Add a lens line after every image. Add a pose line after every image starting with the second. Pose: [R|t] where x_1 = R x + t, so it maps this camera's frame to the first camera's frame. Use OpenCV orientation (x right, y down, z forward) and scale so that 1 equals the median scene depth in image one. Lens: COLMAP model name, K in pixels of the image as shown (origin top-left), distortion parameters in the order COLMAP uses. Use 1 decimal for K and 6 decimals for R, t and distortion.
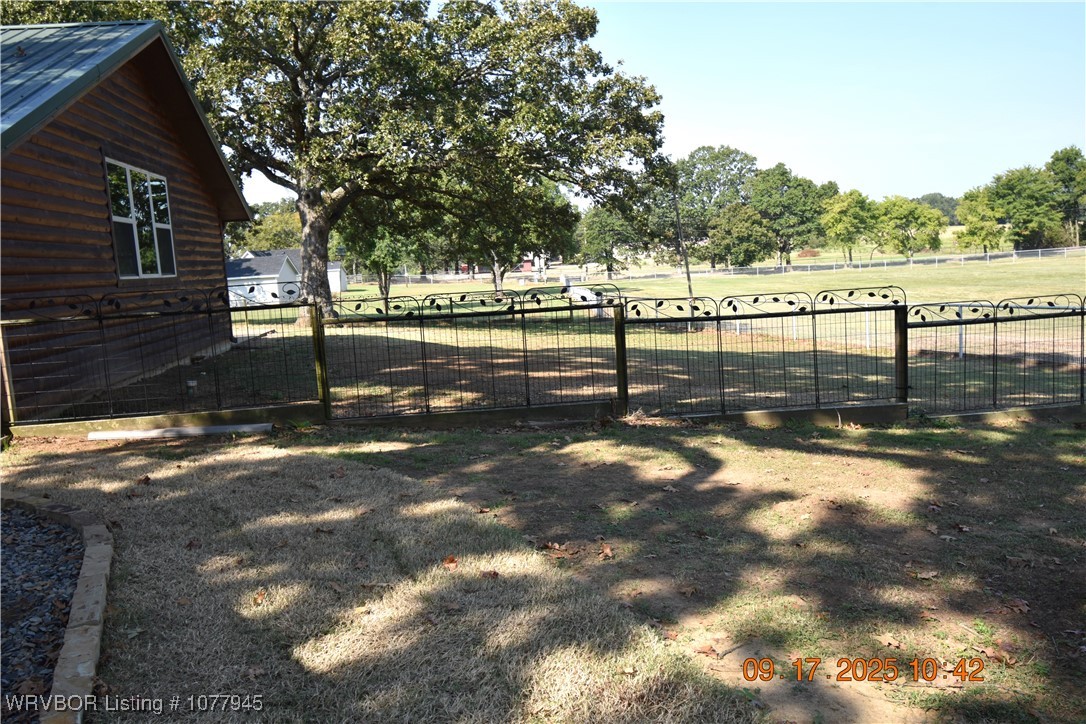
lens RADIAL K [[912.6, 0, 543.0], [0, 912.6, 362.0], [0, 0, 1]] dist [0.008027, -0.025846]
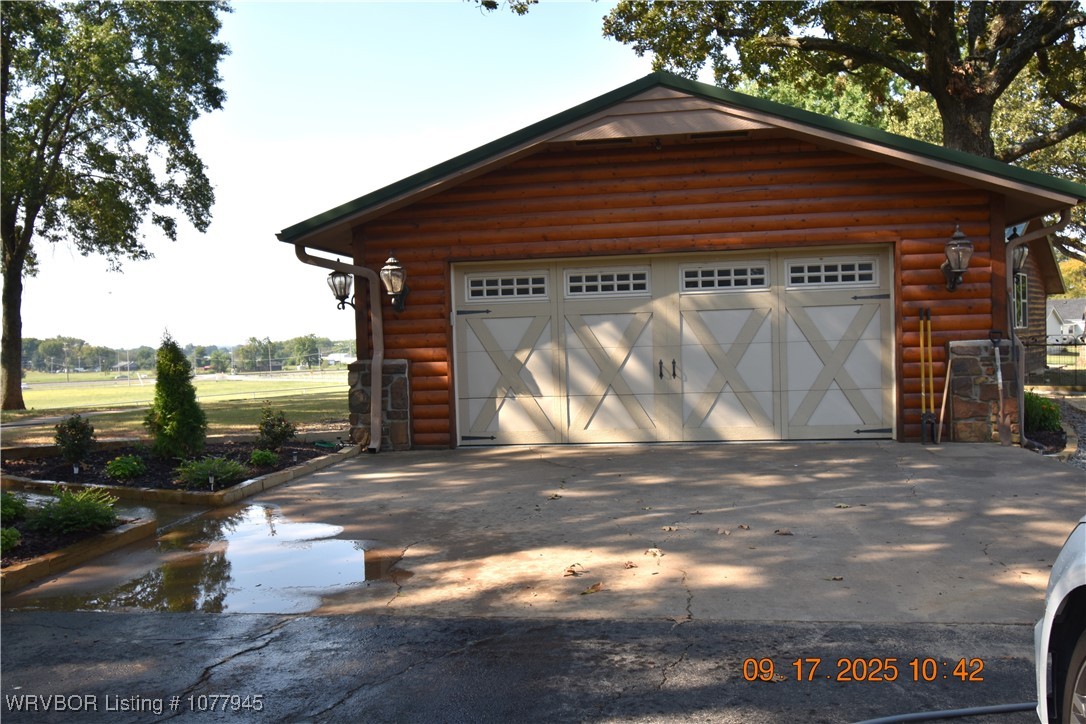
lens RADIAL K [[912.6, 0, 543.0], [0, 912.6, 362.0], [0, 0, 1]] dist [0.008027, -0.025846]
pose [[0.721457, 0.066235, -0.689284, 0.017787], [-0.099341, 0.995018, -0.008364, 0.009369], [0.685296, 0.074508, 0.724443, -0.106844]]
